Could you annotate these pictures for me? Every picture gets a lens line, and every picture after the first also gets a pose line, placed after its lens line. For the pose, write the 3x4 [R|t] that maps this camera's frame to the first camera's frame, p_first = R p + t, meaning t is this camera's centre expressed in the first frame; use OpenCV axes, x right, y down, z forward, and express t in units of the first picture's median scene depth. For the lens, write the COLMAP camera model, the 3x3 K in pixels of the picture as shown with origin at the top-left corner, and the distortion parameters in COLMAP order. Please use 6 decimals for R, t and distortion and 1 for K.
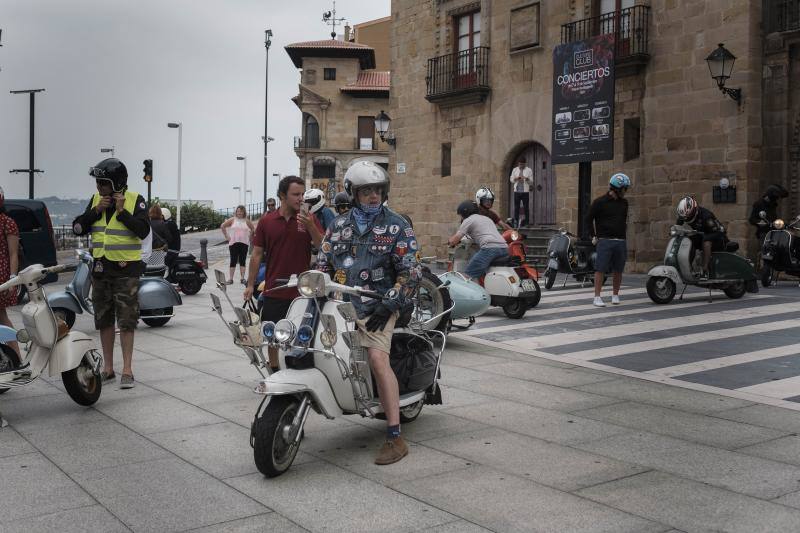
lens RADIAL K [[893.5, 0, 393.0], [0, 893.5, 257.6], [0, 0, 1]] dist [0.003274, 0.000000]
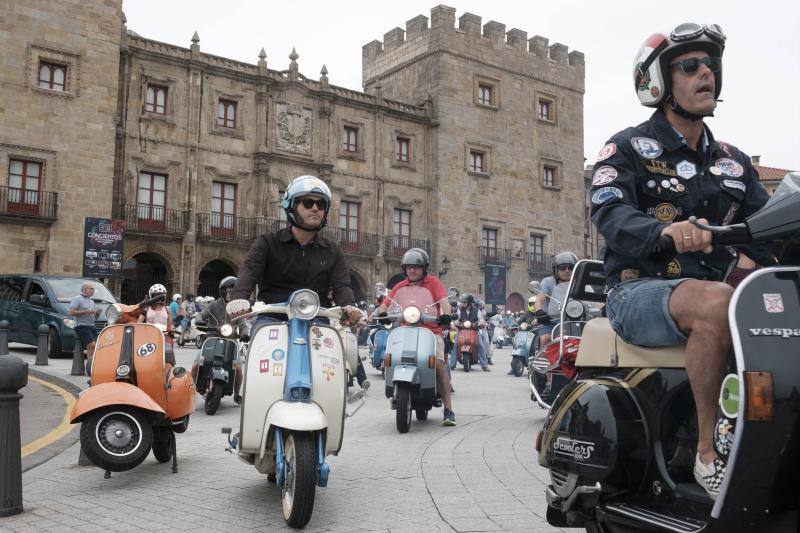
lens RADIAL K [[893.5, 0, 395.9], [0, 893.5, 245.2], [0, 0, 1]] dist [0.003274, 0.000000]
pose [[-0.092248, 0.111683, 0.989453, -1.809621], [0.014382, 0.993736, -0.110826, 0.051165], [-0.995632, 0.004007, -0.093277, 0.512580]]
